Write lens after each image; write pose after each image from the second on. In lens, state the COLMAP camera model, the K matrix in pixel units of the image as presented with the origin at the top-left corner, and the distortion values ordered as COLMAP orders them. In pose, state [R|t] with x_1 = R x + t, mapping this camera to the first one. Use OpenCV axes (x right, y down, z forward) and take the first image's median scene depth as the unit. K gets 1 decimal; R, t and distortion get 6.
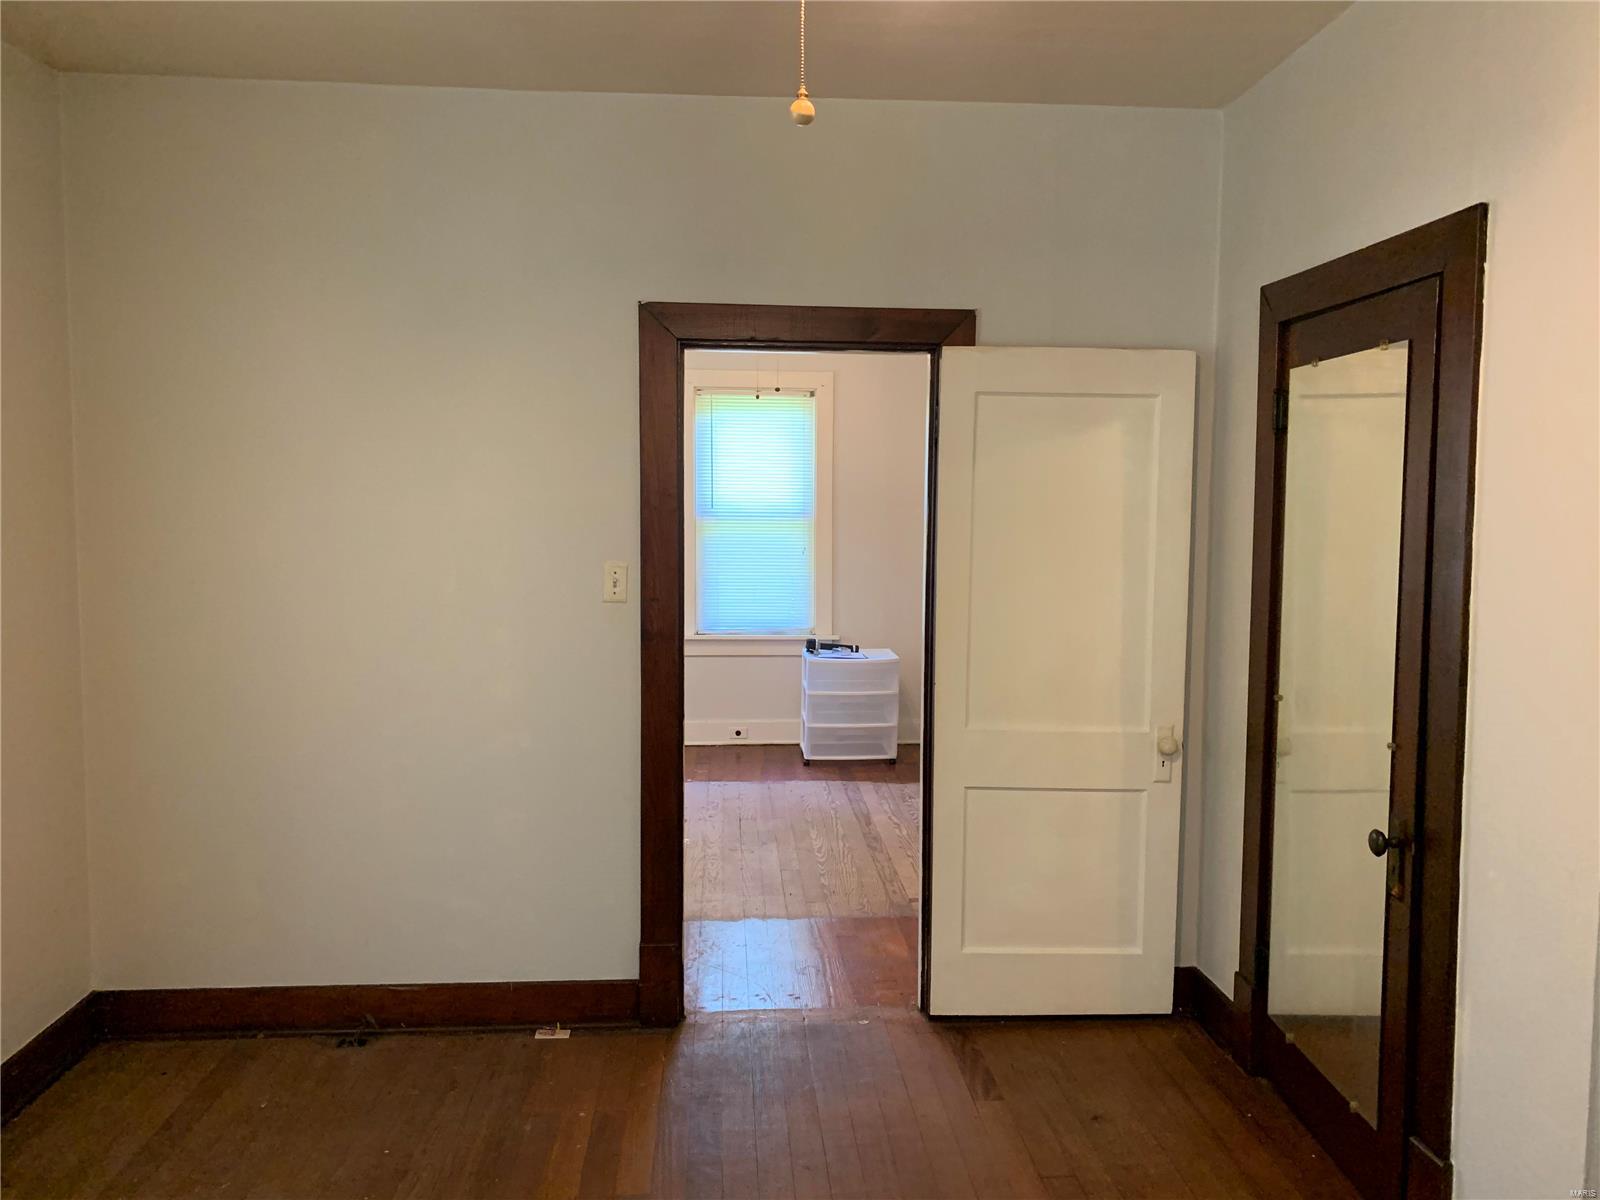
lens RADIAL K [[1237.0, 0, 805.5], [0, 1237.0, 610.5], [0, 0, 1]] dist [0.039881, -0.041380]
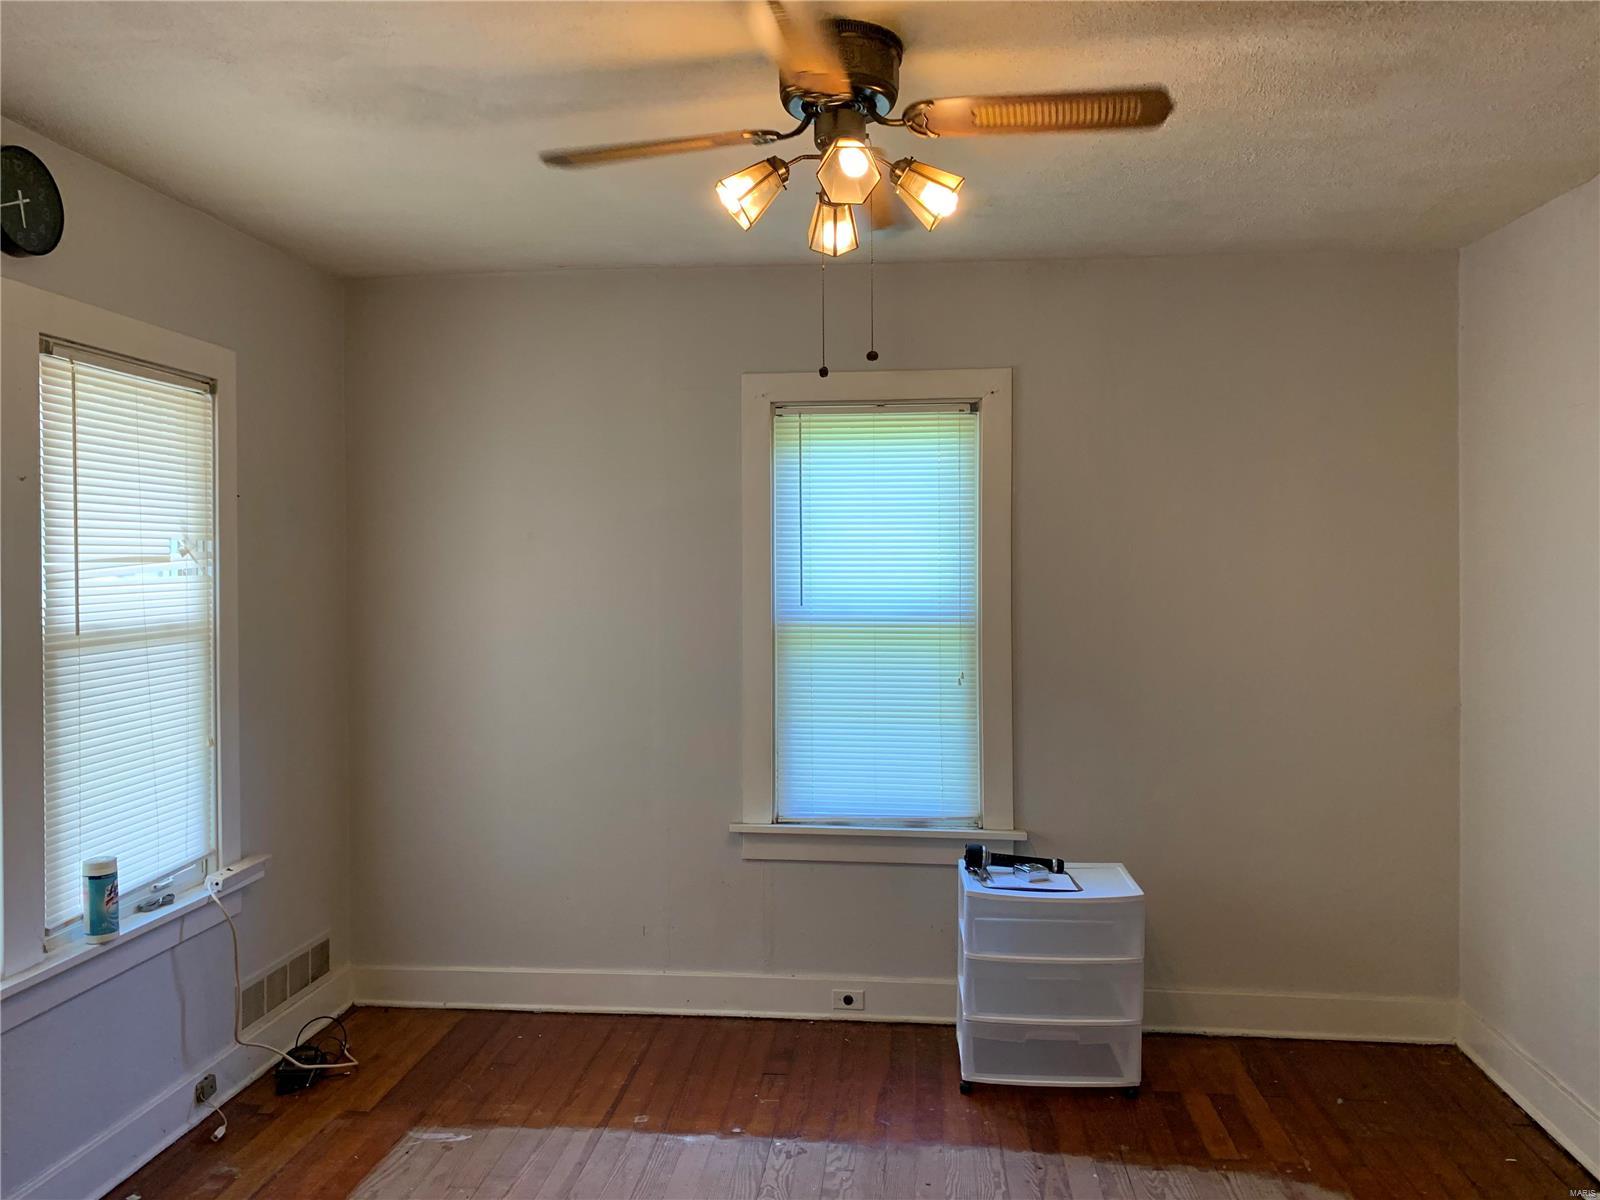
lens RADIAL K [[1237.0, 0, 804.6], [0, 1237.0, 575.1], [0, 0, 1]] dist [0.039881, -0.041380]
pose [[0.987777, -0.005556, -0.155775, 0.016970], [-0.008425, 0.996000, -0.088952, -0.047902], [0.155646, 0.089177, 0.983779, 0.446042]]
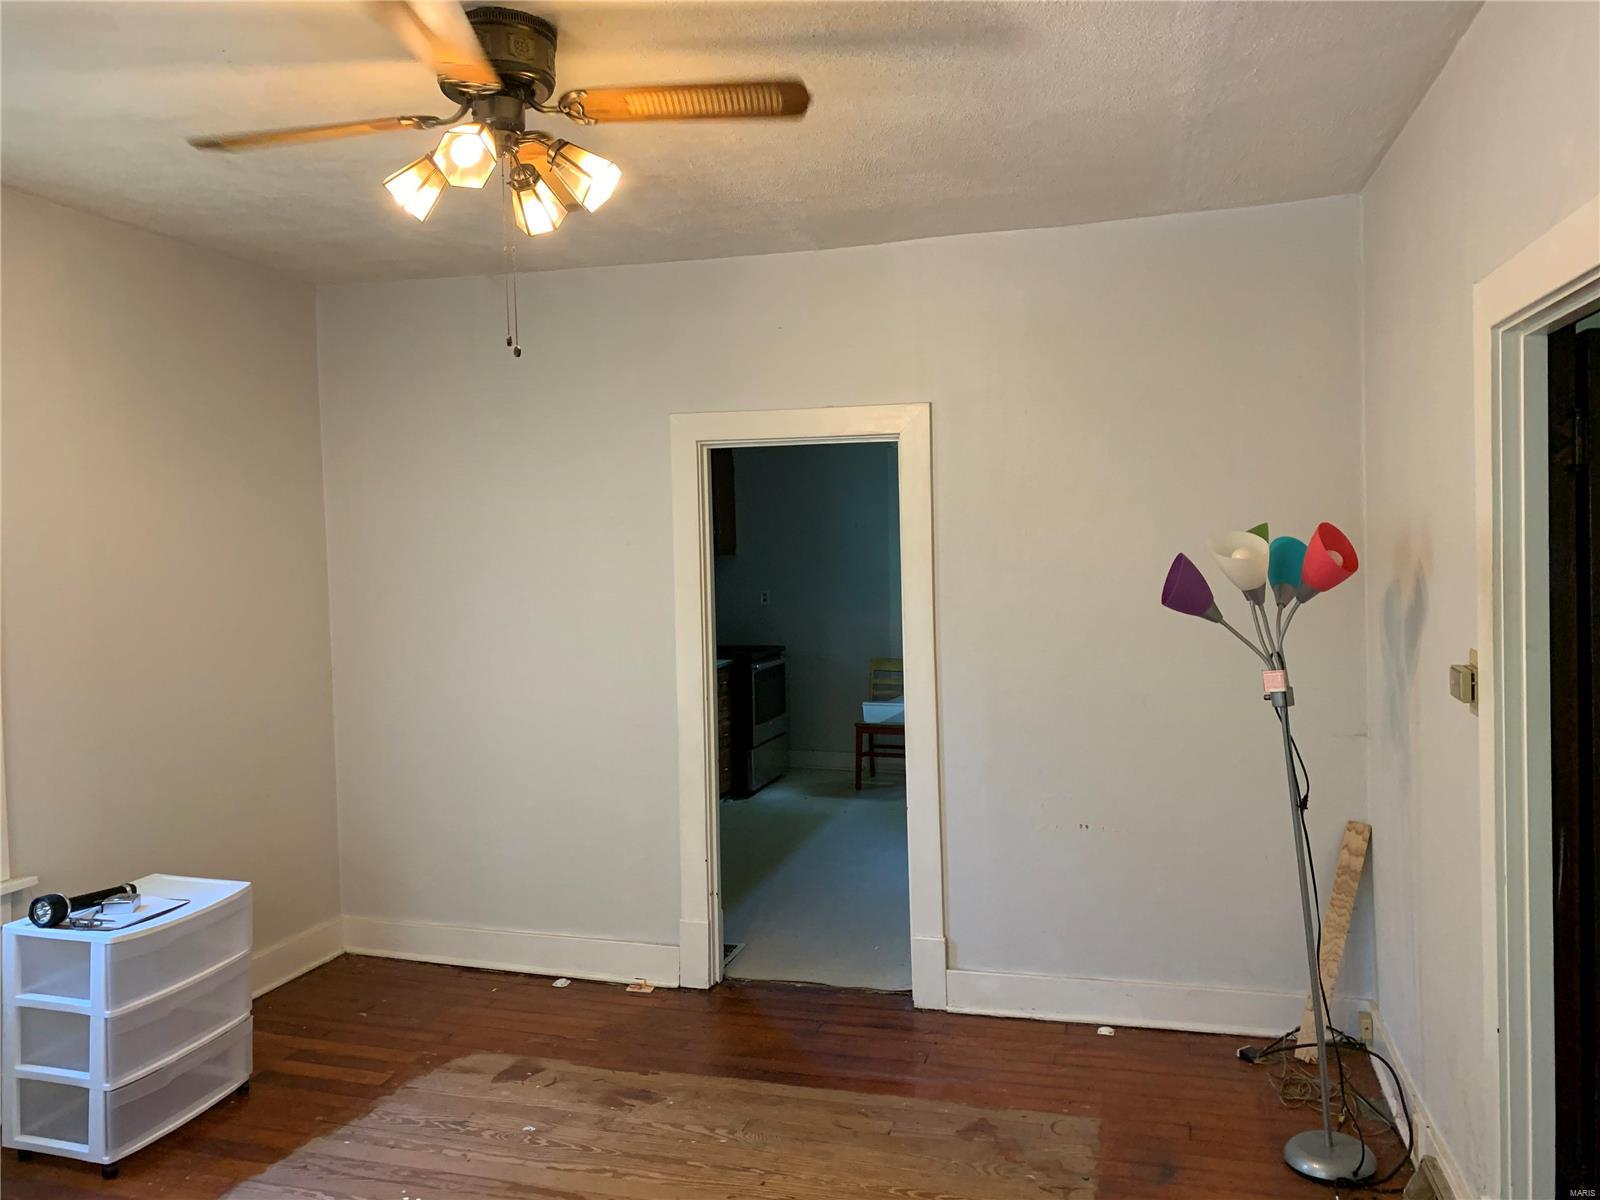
lens RADIAL K [[1237.0, 0, 799.4], [0, 1237.0, 595.4], [0, 0, 1]] dist [0.039881, -0.041380]
pose [[0.325307, -0.044520, 0.944560, -0.335513], [0.106426, 0.994268, 0.010210, -0.061451], [-0.939600, 0.097204, 0.328181, 0.601822]]
